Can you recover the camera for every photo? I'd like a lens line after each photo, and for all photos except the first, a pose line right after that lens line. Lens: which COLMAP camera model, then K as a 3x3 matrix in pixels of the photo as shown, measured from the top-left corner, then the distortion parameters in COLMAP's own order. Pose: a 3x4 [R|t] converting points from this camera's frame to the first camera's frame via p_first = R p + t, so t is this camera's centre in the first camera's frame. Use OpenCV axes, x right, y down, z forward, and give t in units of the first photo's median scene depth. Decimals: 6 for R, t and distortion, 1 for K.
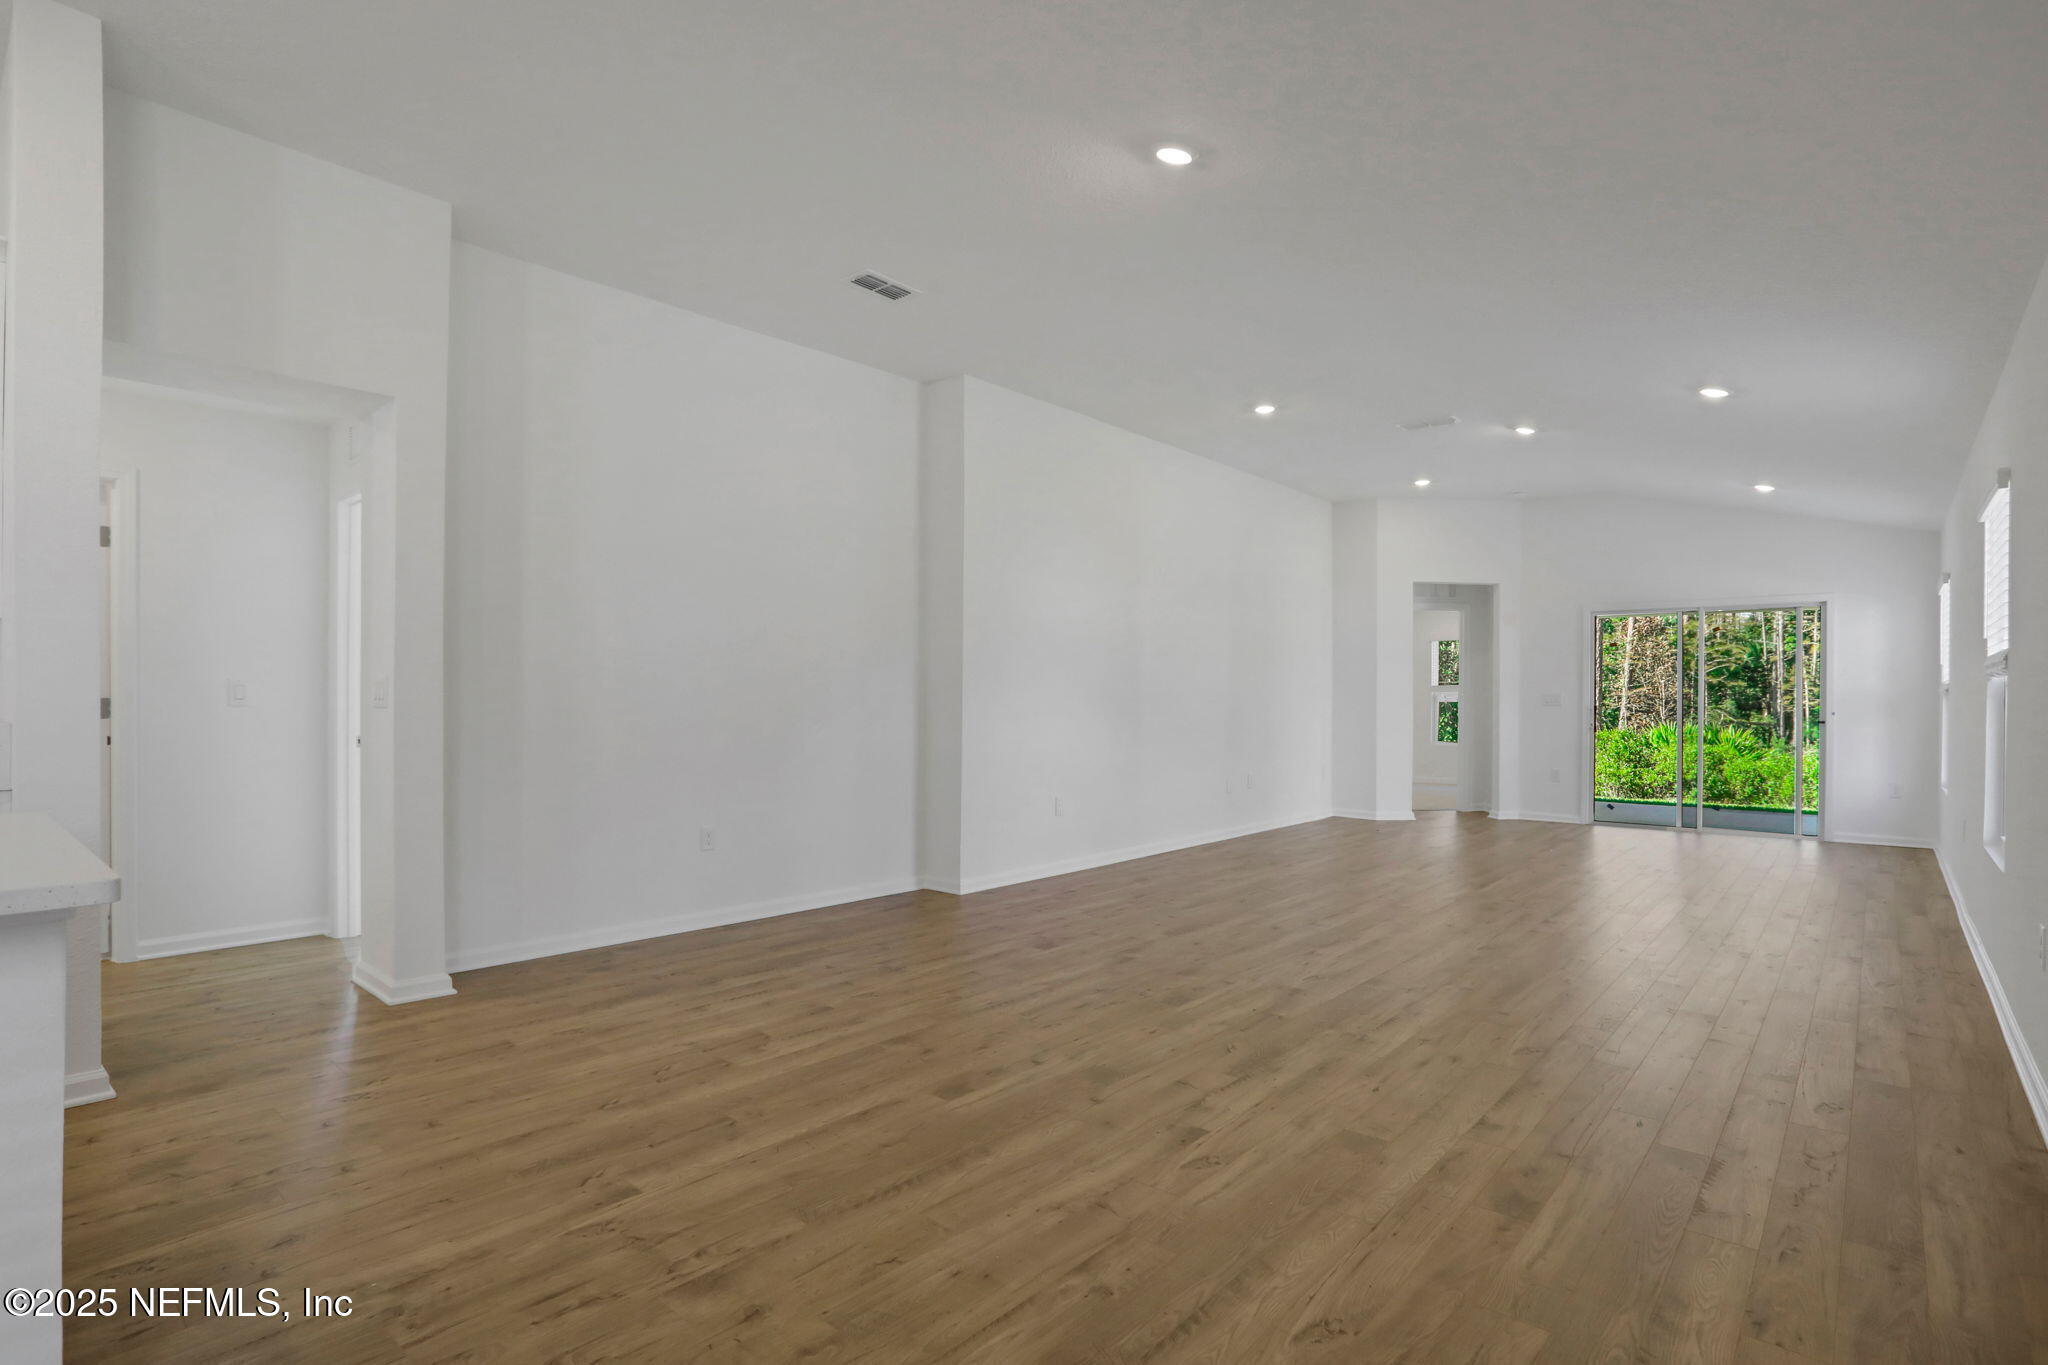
lens RADIAL K [[1071.3, 0, 1024.0], [0, 1071.3, 682.5], [0, 0, 1]] dist [-0.061770, 0.026494]
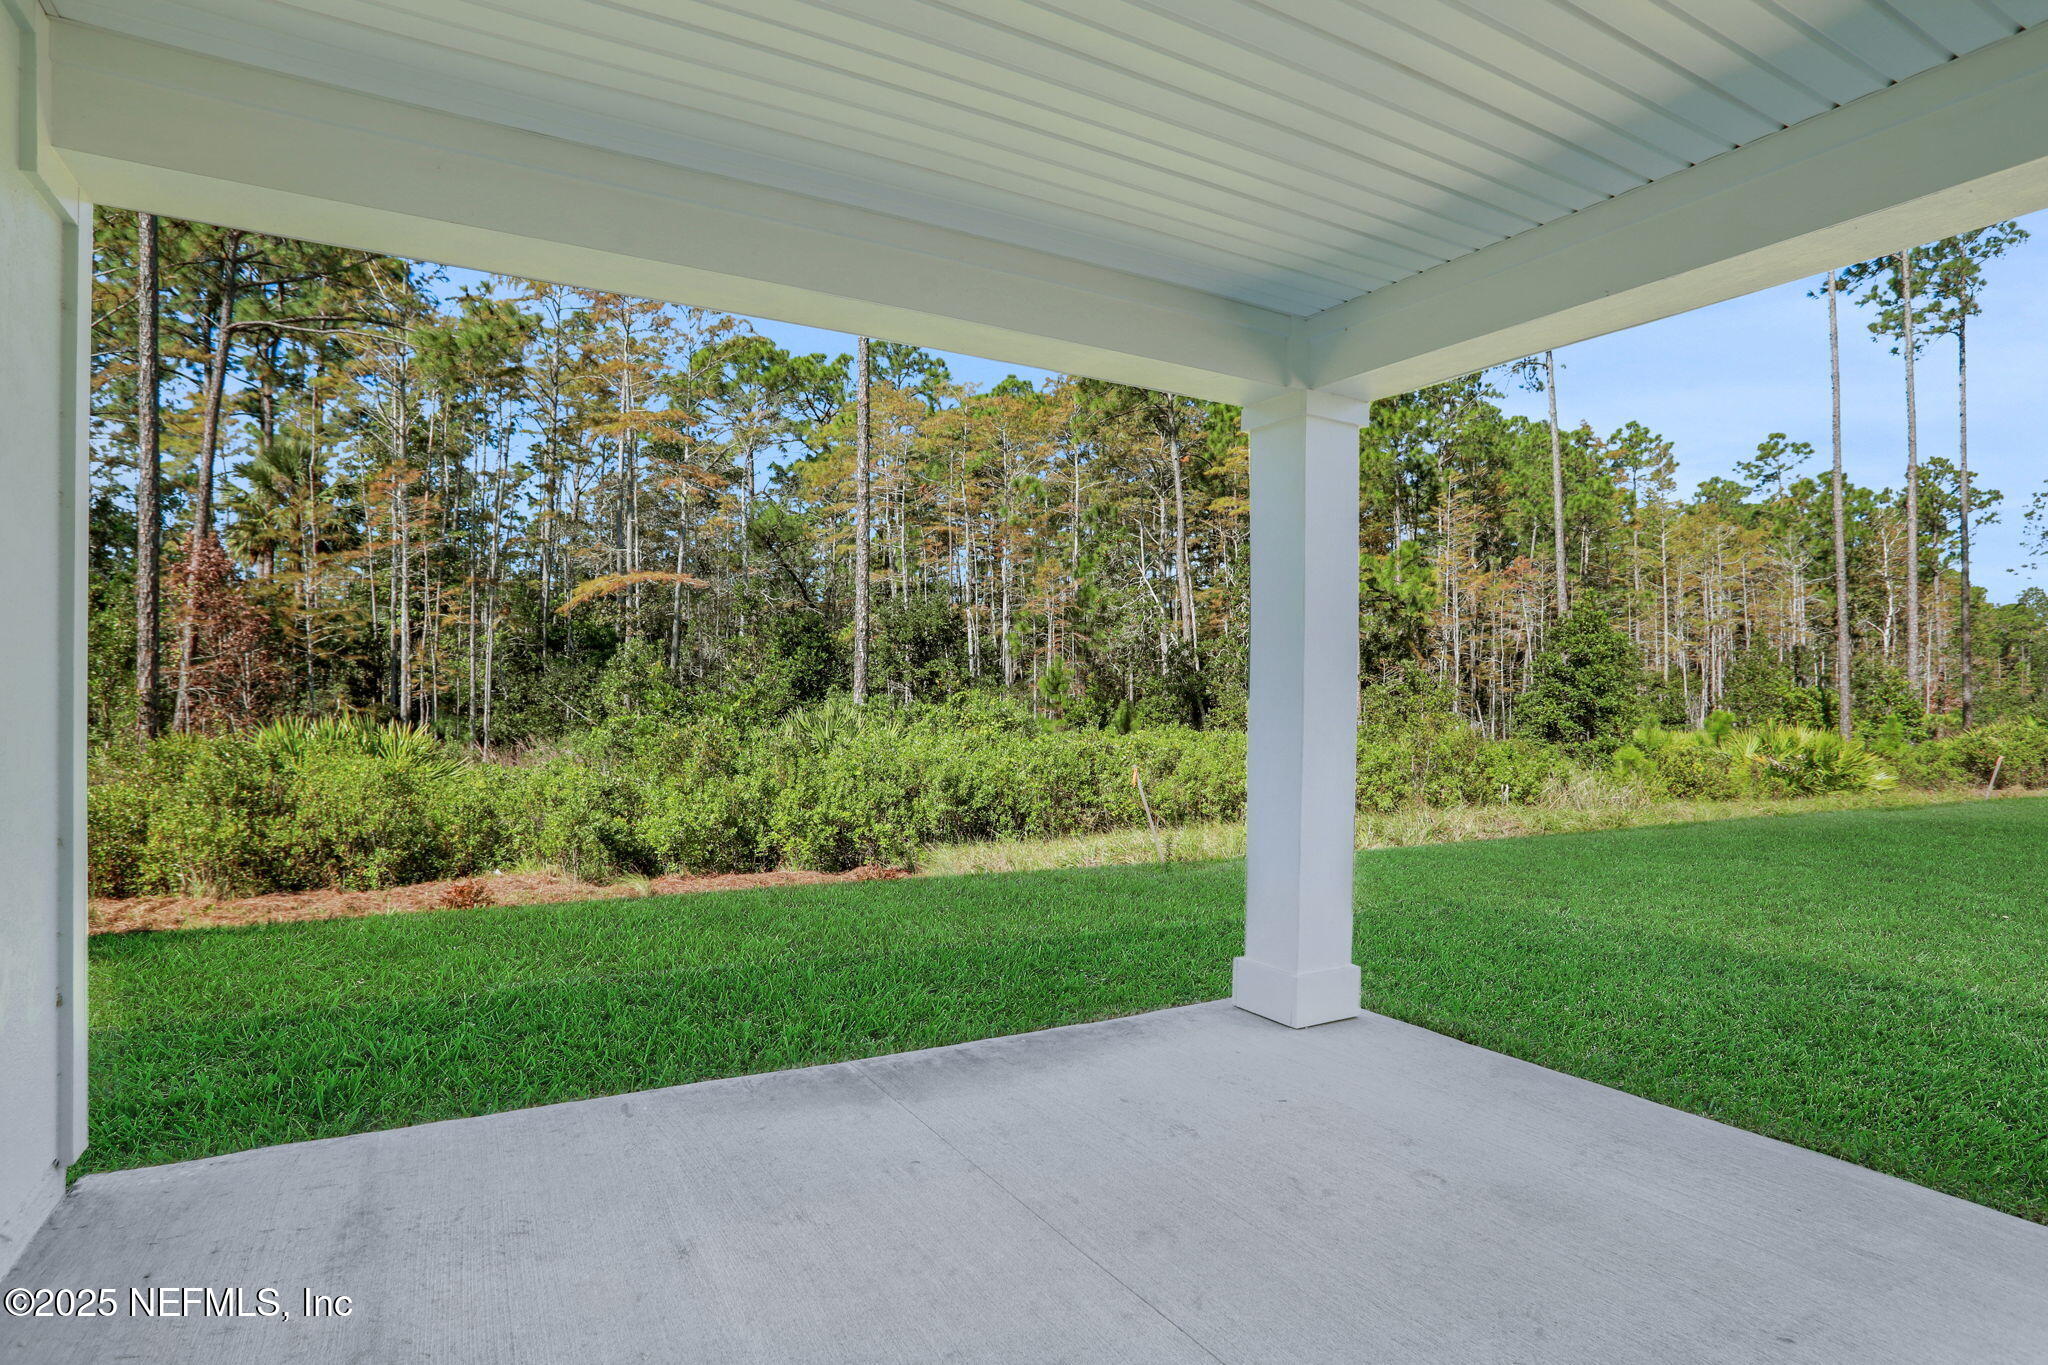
lens RADIAL K [[1071.3, 0, 1024.0], [0, 1071.3, 682.5], [0, 0, 1]] dist [-0.061770, 0.026494]
pose [[0.347768, 0.008784, 0.937539, 0.156230], [-0.019455, 0.999808, -0.002151, 0.009292], [-0.937379, -0.017492, 0.347873, 0.304098]]
